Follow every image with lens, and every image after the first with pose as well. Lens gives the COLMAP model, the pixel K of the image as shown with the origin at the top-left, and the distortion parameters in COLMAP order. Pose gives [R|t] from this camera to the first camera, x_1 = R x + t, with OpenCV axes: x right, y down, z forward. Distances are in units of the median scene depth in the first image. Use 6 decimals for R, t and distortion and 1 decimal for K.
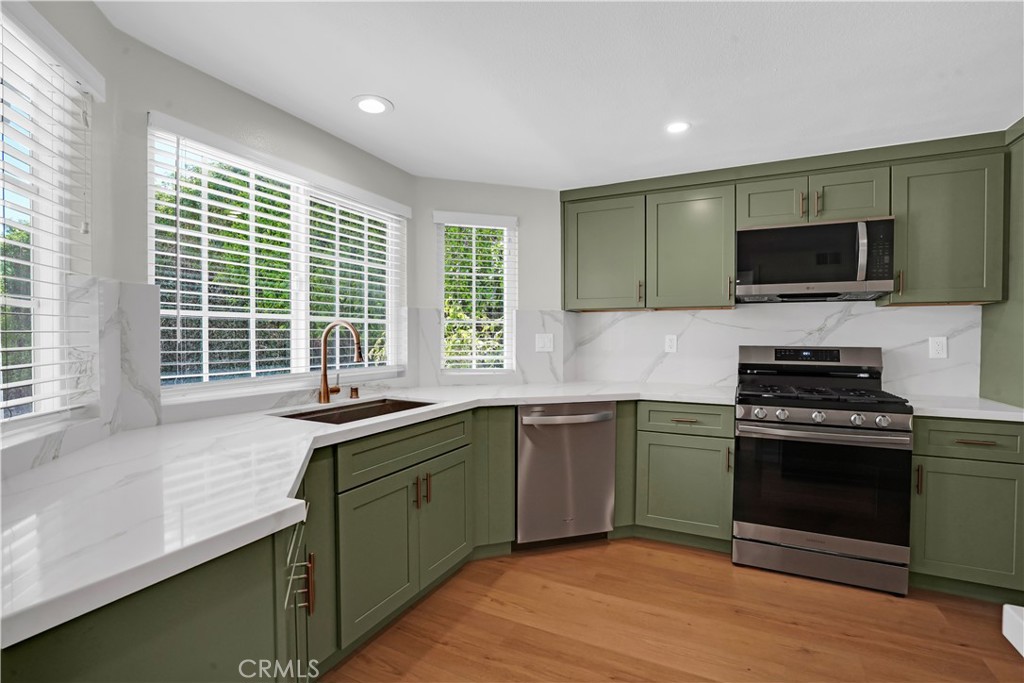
lens RADIAL K [[475.2, 0, 501.2], [0, 475.2, 343.8], [0, 0, 1]] dist [-0.063542, 0.026318]
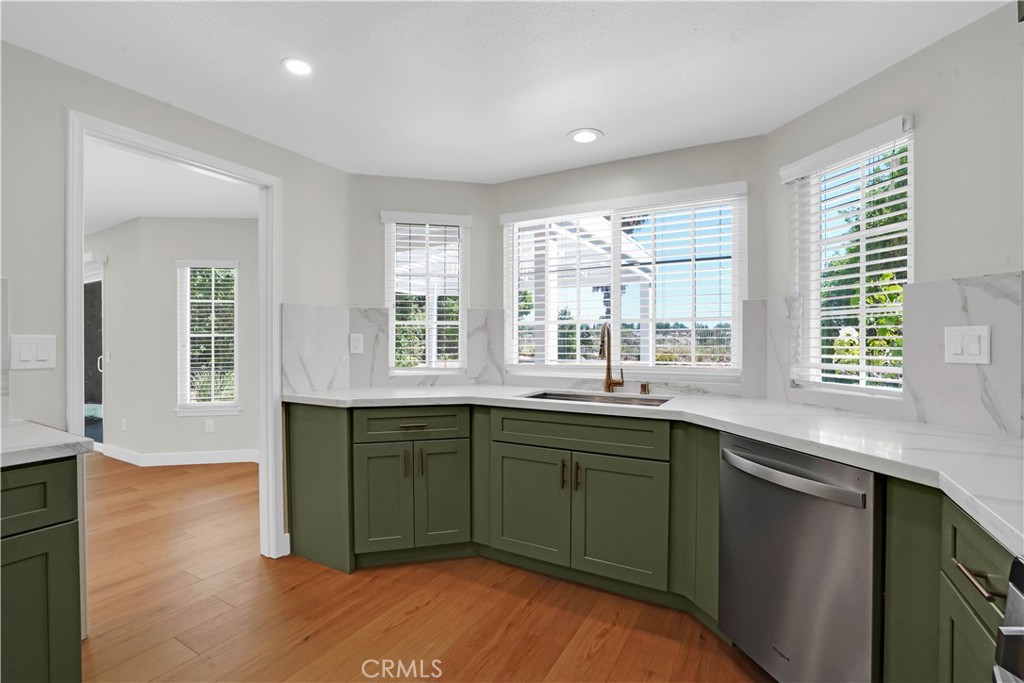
lens RADIAL K [[475.2, 0, 501.2], [0, 475.2, 343.8], [0, 0, 1]] dist [-0.063542, 0.026318]
pose [[-0.058970, -0.002209, -0.998257, 0.707440], [-0.020921, 0.999781, -0.000977, 0.009082], [0.998041, 0.020827, -0.059003, 0.680676]]
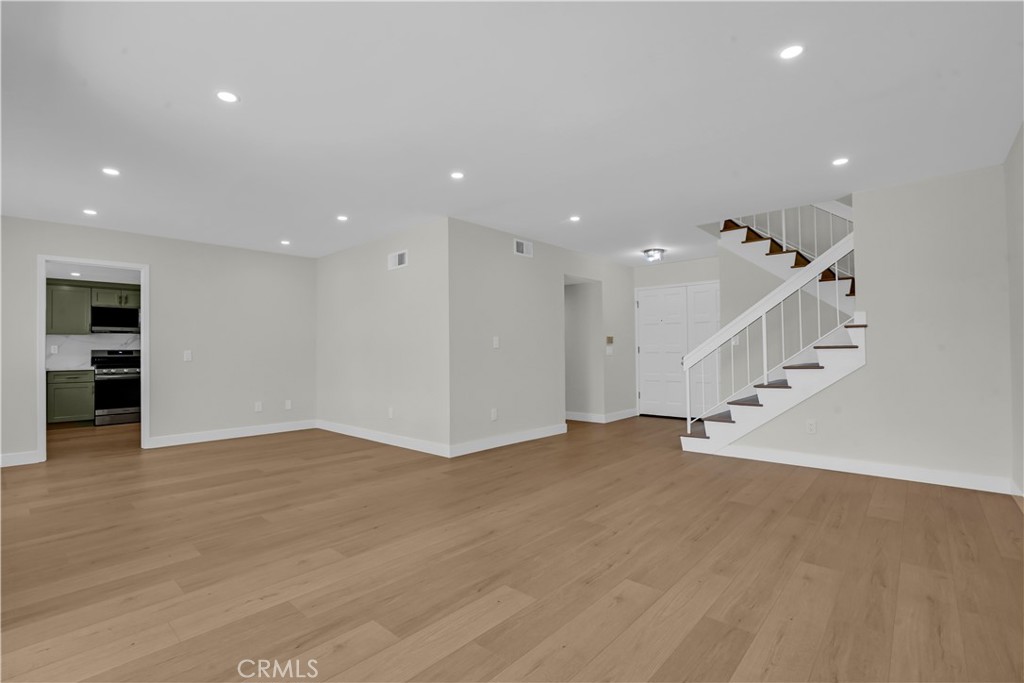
lens RADIAL K [[475.2, 0, 501.2], [0, 475.2, 343.8], [0, 0, 1]] dist [-0.063542, 0.026318]
pose [[0.264447, 0.013011, 0.964312, -1.435185], [0.031306, 0.999266, -0.022068, 0.105638], [-0.963892, 0.036025, 0.263846, -1.977341]]
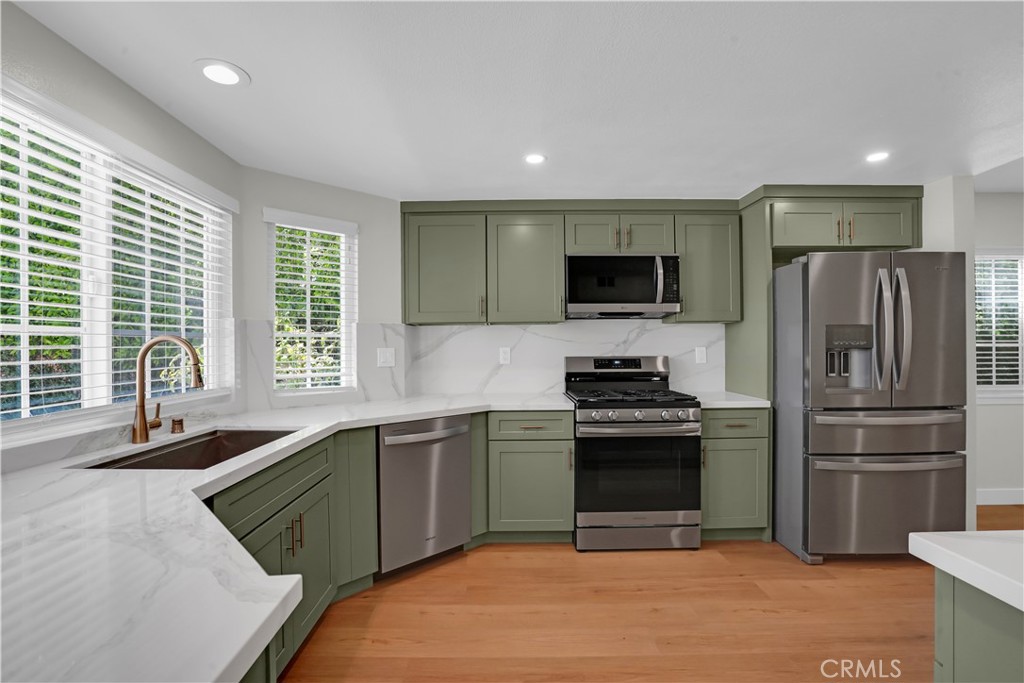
lens RADIAL K [[474.0, 0, 503.0], [0, 474.0, 345.9], [0, 0, 1]] dist [-0.061571, 0.025778]
pose [[0.891112, -0.008748, 0.453700, -0.160330], [0.017036, 0.999754, -0.014183, -0.009752], [-0.453464, 0.020368, 0.891042, 0.054432]]
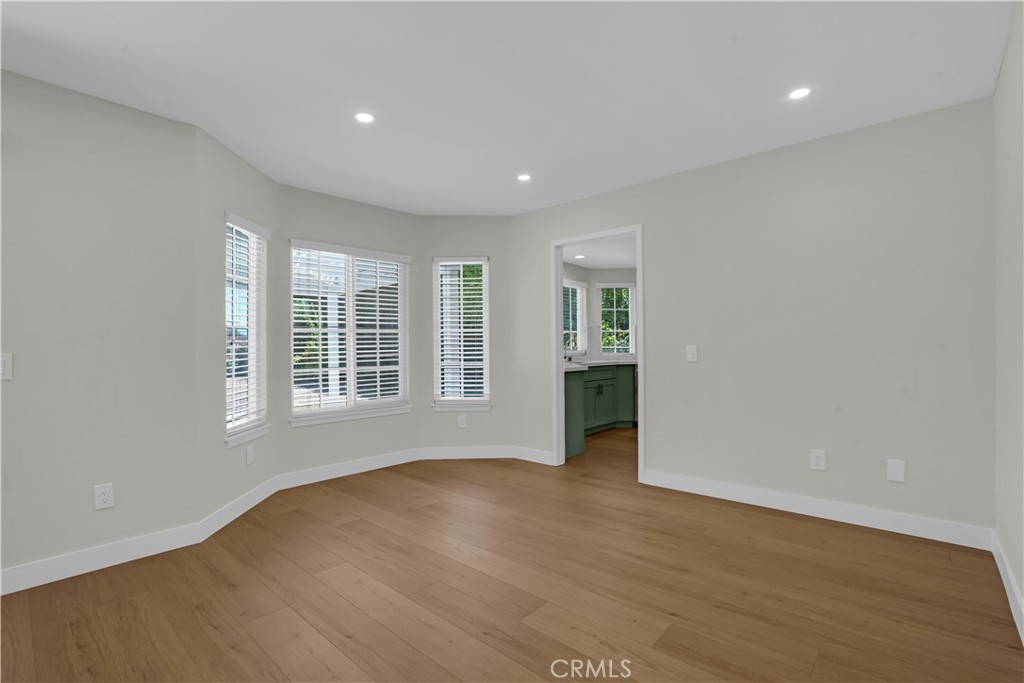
lens RADIAL K [[474.0, 0, 503.0], [0, 474.0, 345.9], [0, 0, 1]] dist [-0.061571, 0.025778]
pose [[0.964283, -0.008619, -0.264735, 0.024007], [0.003717, 0.999812, -0.019011, 0.071131], [0.264849, 0.017348, 0.964134, -1.484867]]
